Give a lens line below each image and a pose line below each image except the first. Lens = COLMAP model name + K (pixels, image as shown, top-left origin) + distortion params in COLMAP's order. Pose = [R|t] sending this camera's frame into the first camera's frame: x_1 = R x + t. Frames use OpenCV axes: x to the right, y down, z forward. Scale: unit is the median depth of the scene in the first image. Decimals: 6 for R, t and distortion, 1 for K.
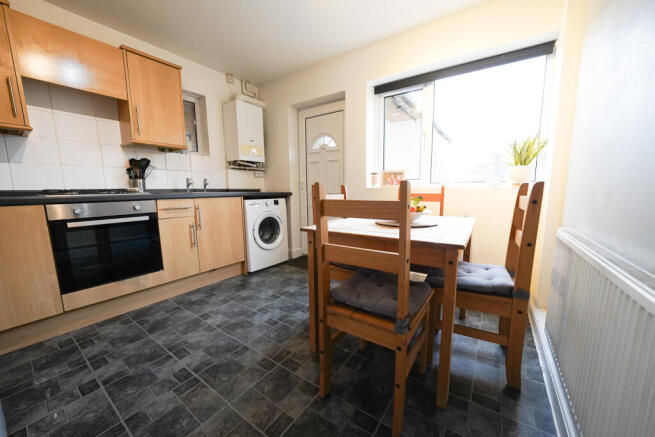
lens RADIAL K [[243.3, 0, 330.1], [0, 243.3, 218.8], [0, 0, 1]] dist [-0.019980, 0.000105]
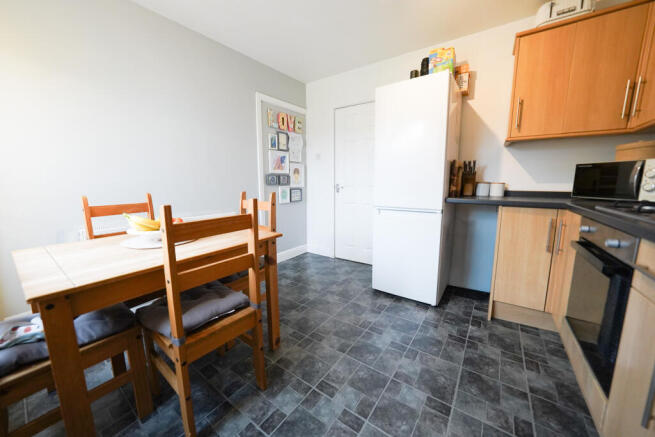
lens RADIAL K [[243.3, 0, 330.1], [0, 243.3, 218.8], [0, 0, 1]] dist [-0.019980, 0.000105]
pose [[-0.999972, 0.007511, 0.000284, -0.292154], [0.007318, 0.964258, 0.264863, -0.275748], [0.001716, 0.264858, -0.964286, 1.778248]]
